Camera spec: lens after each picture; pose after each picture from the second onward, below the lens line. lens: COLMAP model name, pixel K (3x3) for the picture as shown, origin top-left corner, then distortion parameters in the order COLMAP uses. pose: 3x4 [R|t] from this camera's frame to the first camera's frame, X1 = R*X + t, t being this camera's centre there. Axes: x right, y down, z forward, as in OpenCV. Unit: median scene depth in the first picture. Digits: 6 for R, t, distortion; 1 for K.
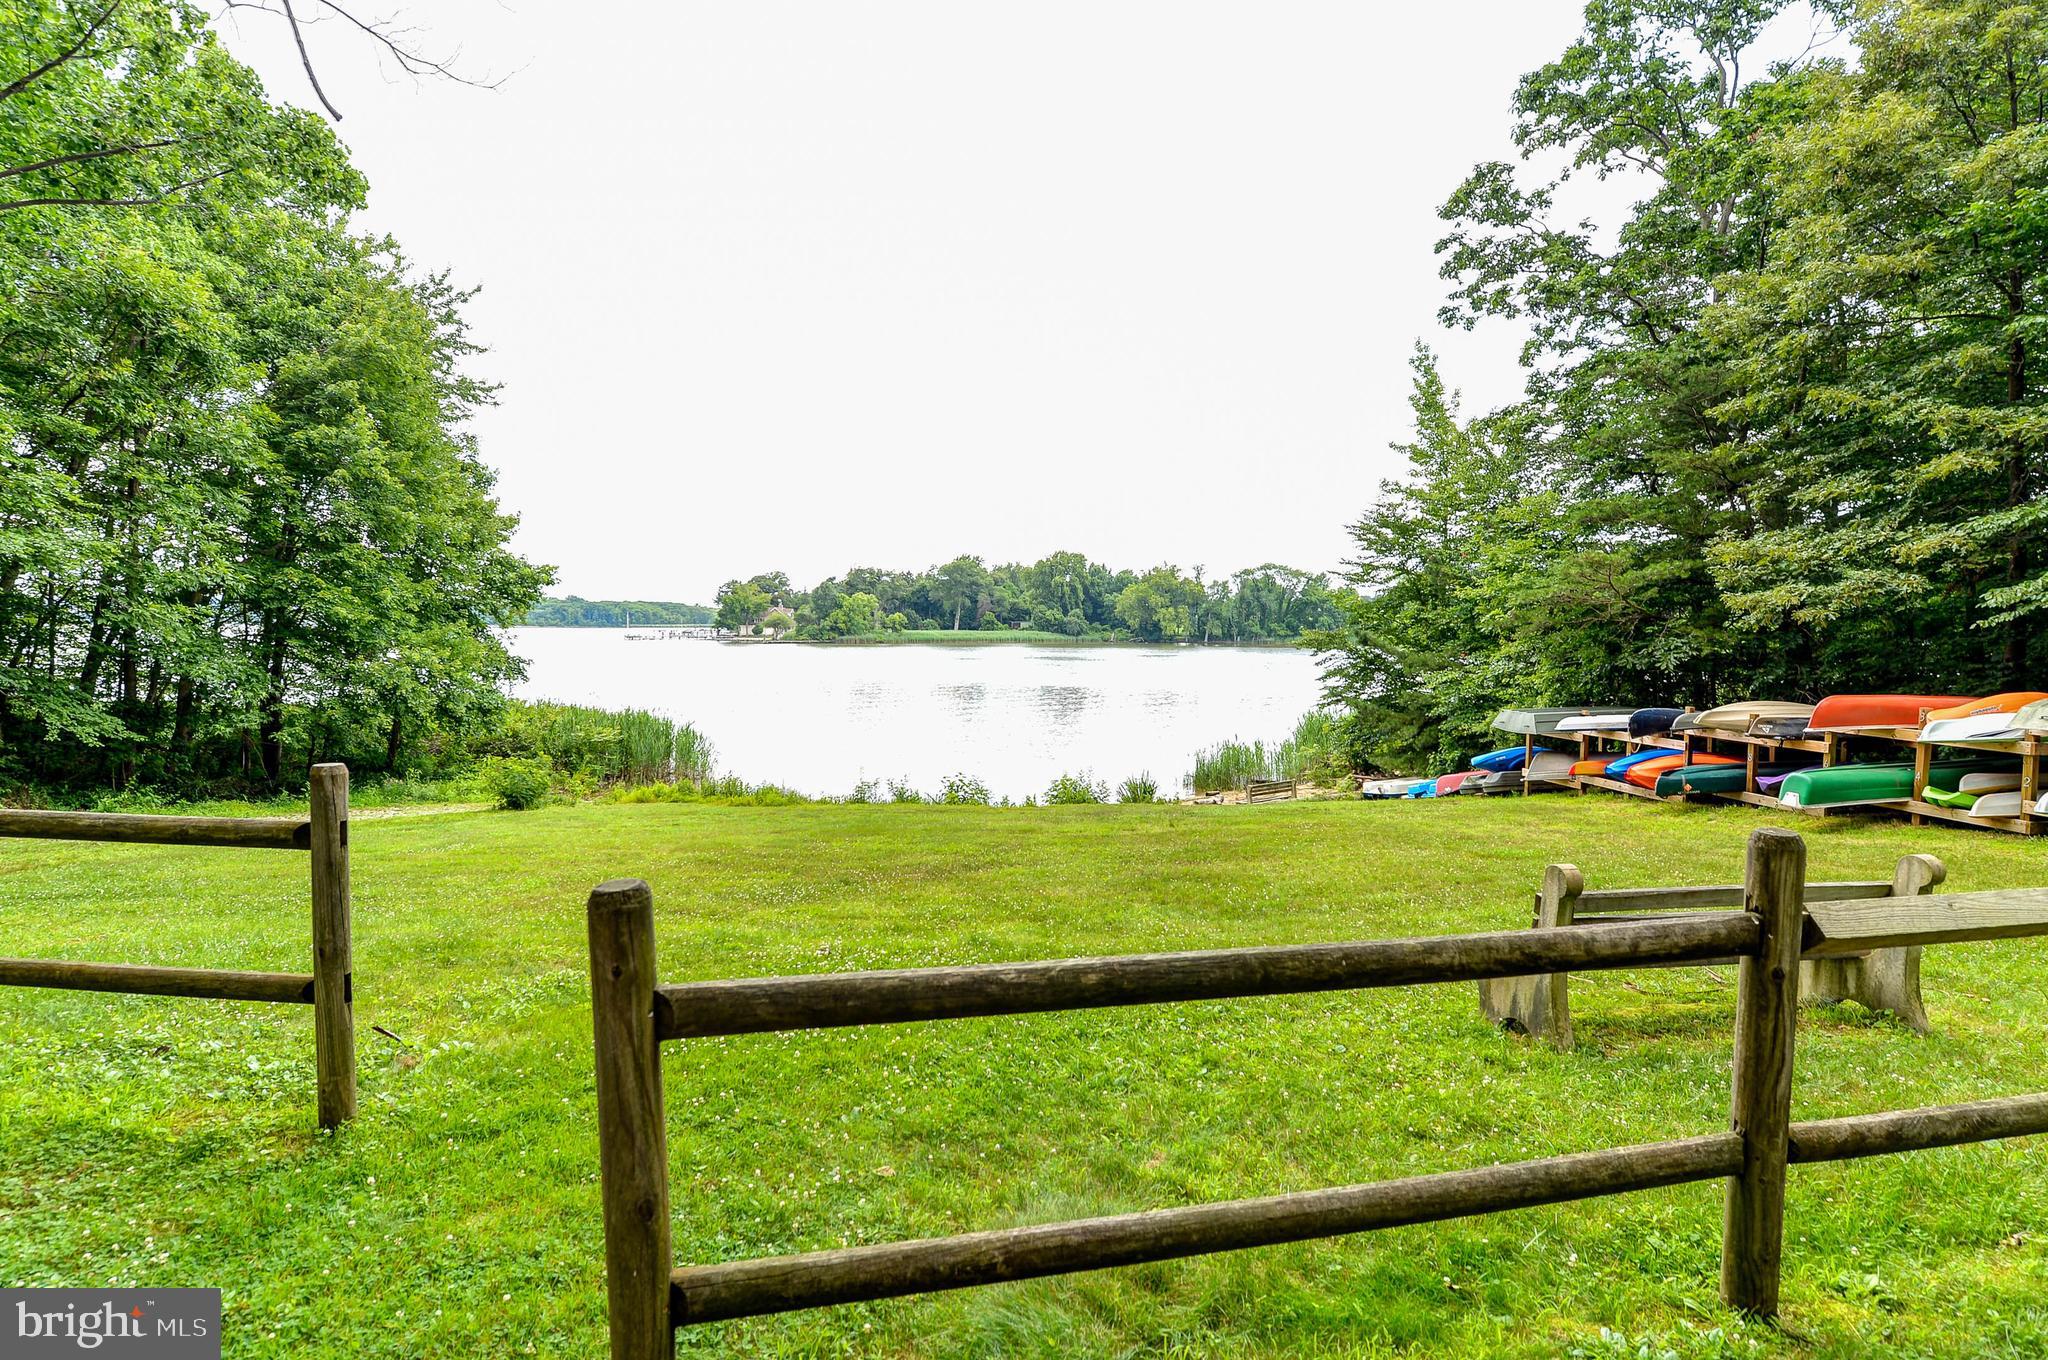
lens RADIAL K [[950.9, 0, 1024.0], [0, 950.9, 680.0], [0, 0, 1]] dist [-0.002946, -0.000384]
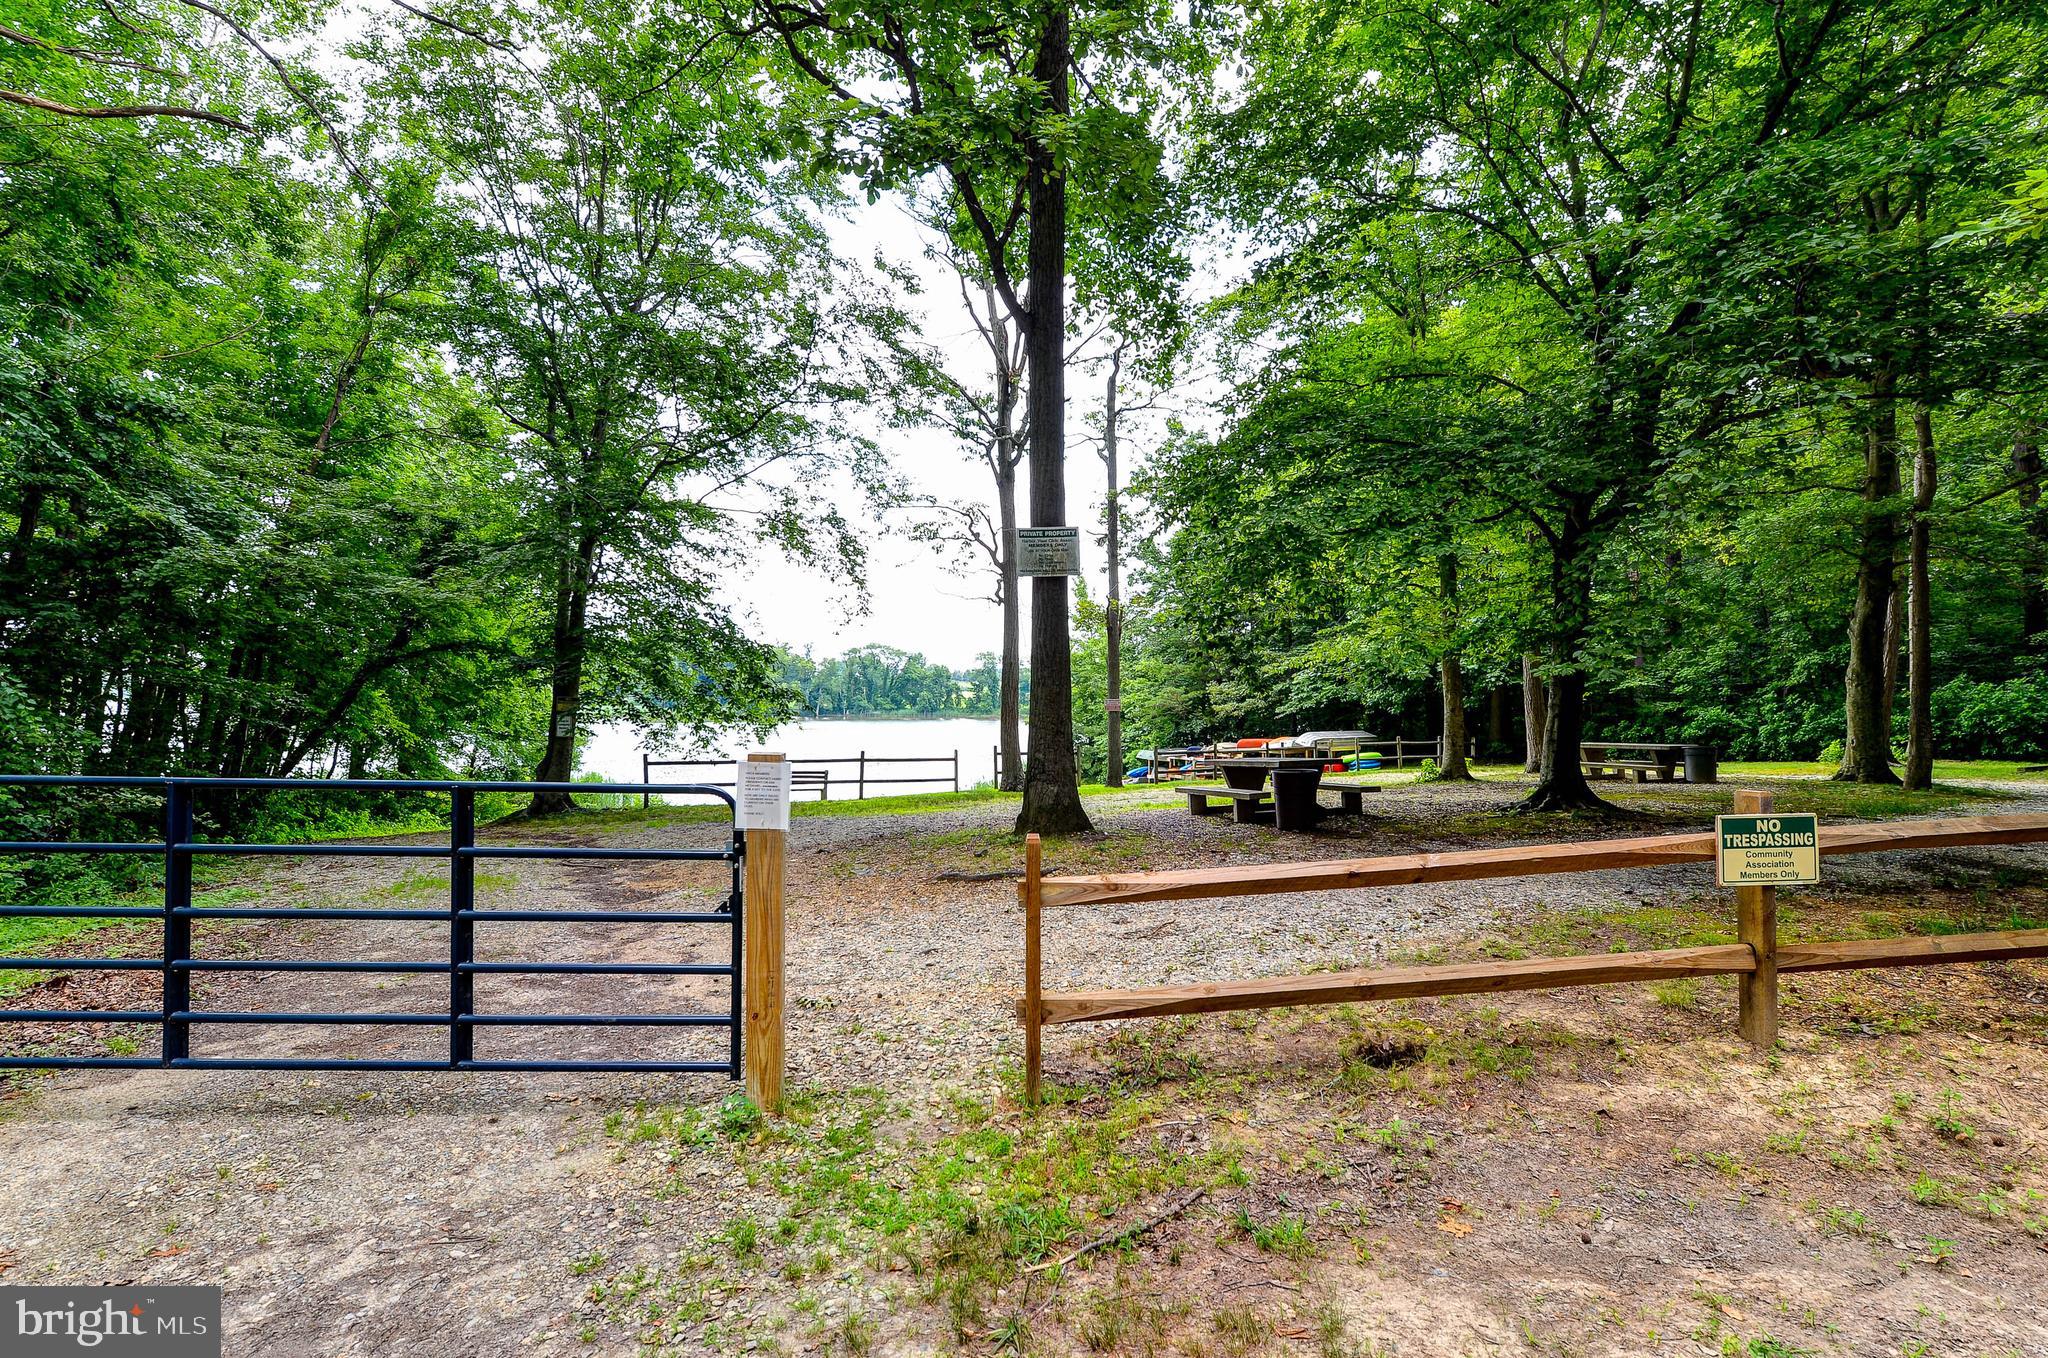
lens RADIAL K [[950.9, 0, 1024.0], [0, 950.9, 679.0], [0, 0, 1]] dist [-0.002946, -0.000384]
pose [[0.908215, 0.006336, 0.418456, -0.699261], [0.025793, 0.997137, -0.071080, 0.013439], [-0.417708, 0.075349, 0.905452, -0.972265]]
